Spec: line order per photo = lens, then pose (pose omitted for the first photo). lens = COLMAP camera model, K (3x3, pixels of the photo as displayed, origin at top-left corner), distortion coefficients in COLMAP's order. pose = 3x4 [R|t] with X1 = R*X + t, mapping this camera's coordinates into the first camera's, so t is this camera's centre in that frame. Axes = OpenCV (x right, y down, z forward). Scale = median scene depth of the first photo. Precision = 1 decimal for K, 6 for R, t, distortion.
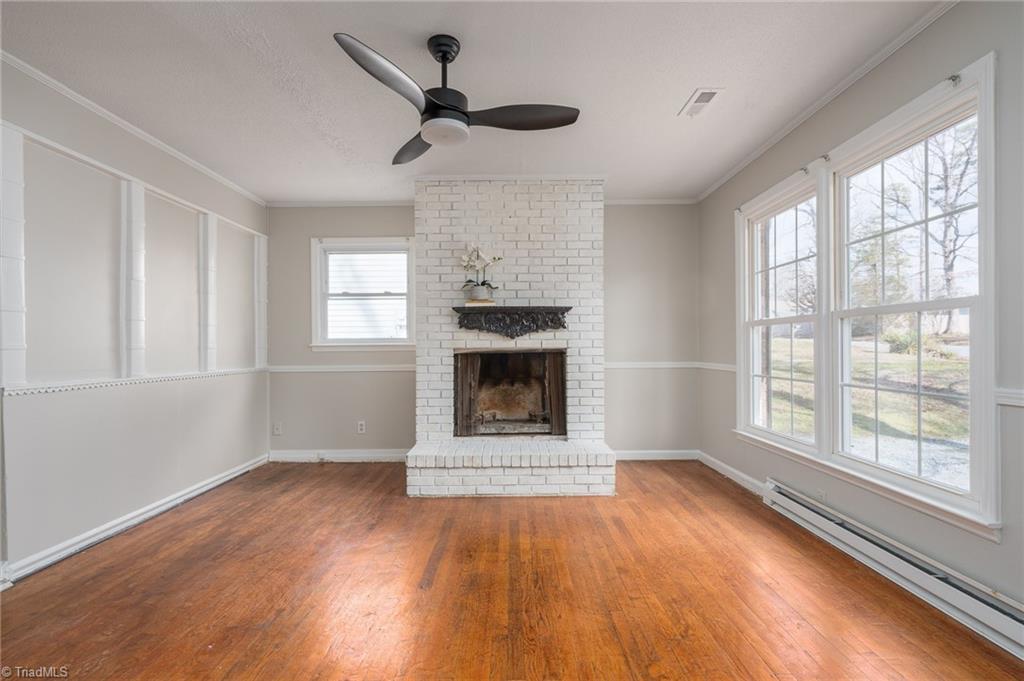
lens RADIAL K [[475.2, 0, 506.7], [0, 475.2, 348.2], [0, 0, 1]] dist [-0.000543, 0.000444]
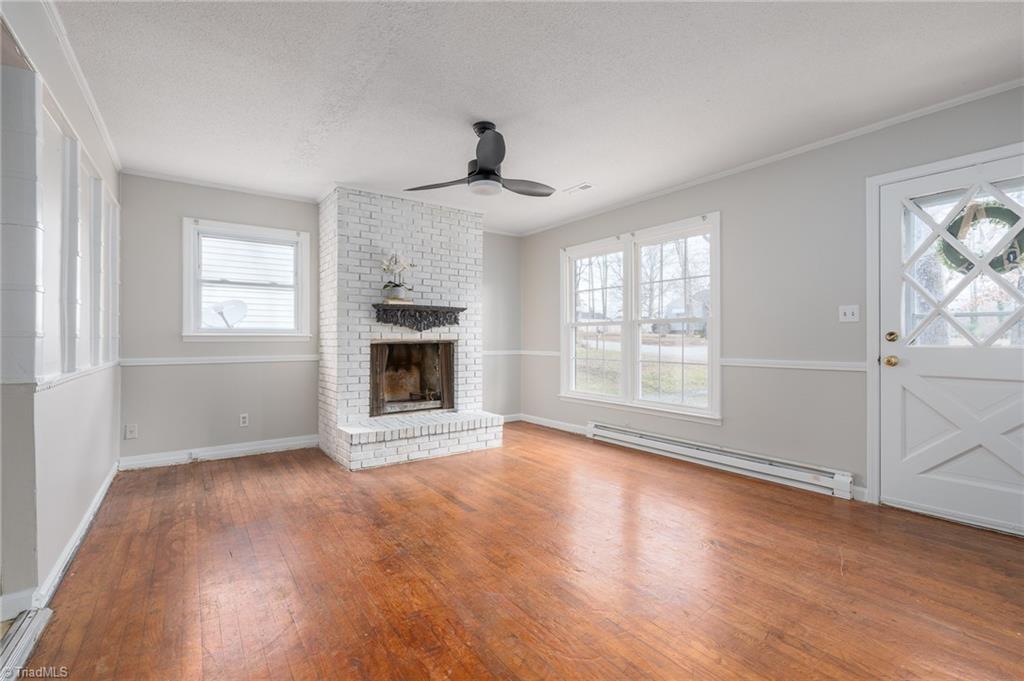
lens RADIAL K [[455.4, 0, 511.3], [0, 455.4, 336.1], [0, 0, 1]] dist [0.000974, 0.000021]
pose [[0.813947, 0.011016, 0.580834, -0.473081], [-0.005968, 0.999926, -0.010600, 0.002091], [-0.580908, 0.005161, 0.813953, -0.087618]]
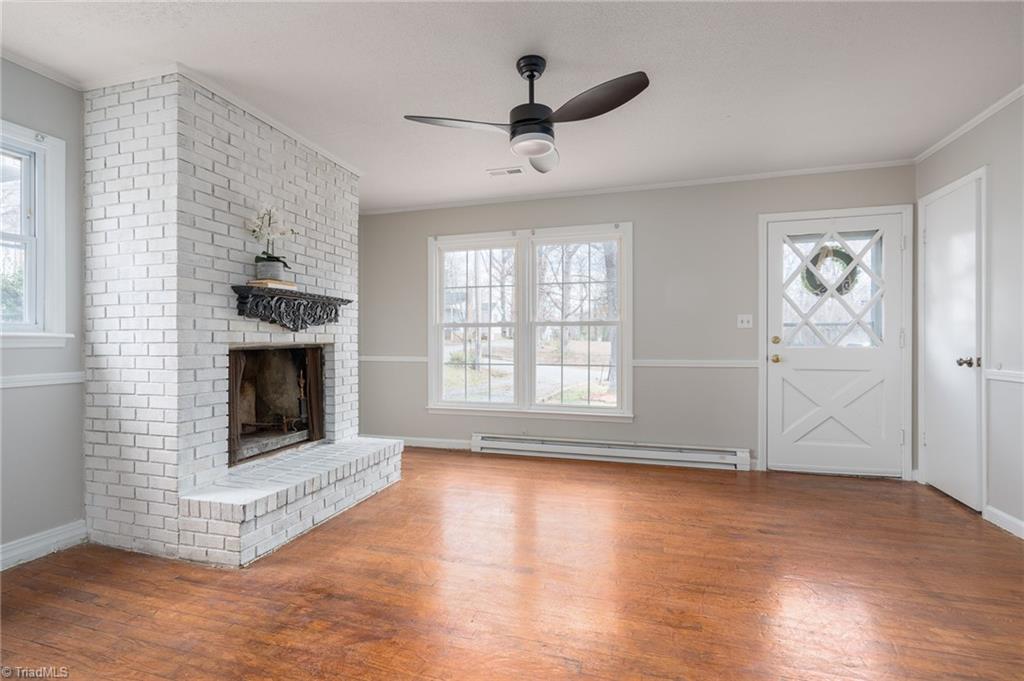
lens RADIAL K [[461.7, 0, 508.8], [0, 461.7, 341.9], [0, 0, 1]] dist [-0.000372, 0.000041]
pose [[0.293990, 0.005532, 0.955792, -0.638443], [-0.001736, 0.999985, -0.005254, 0.001282], [-0.955807, -0.000115, 0.293995, 0.409013]]
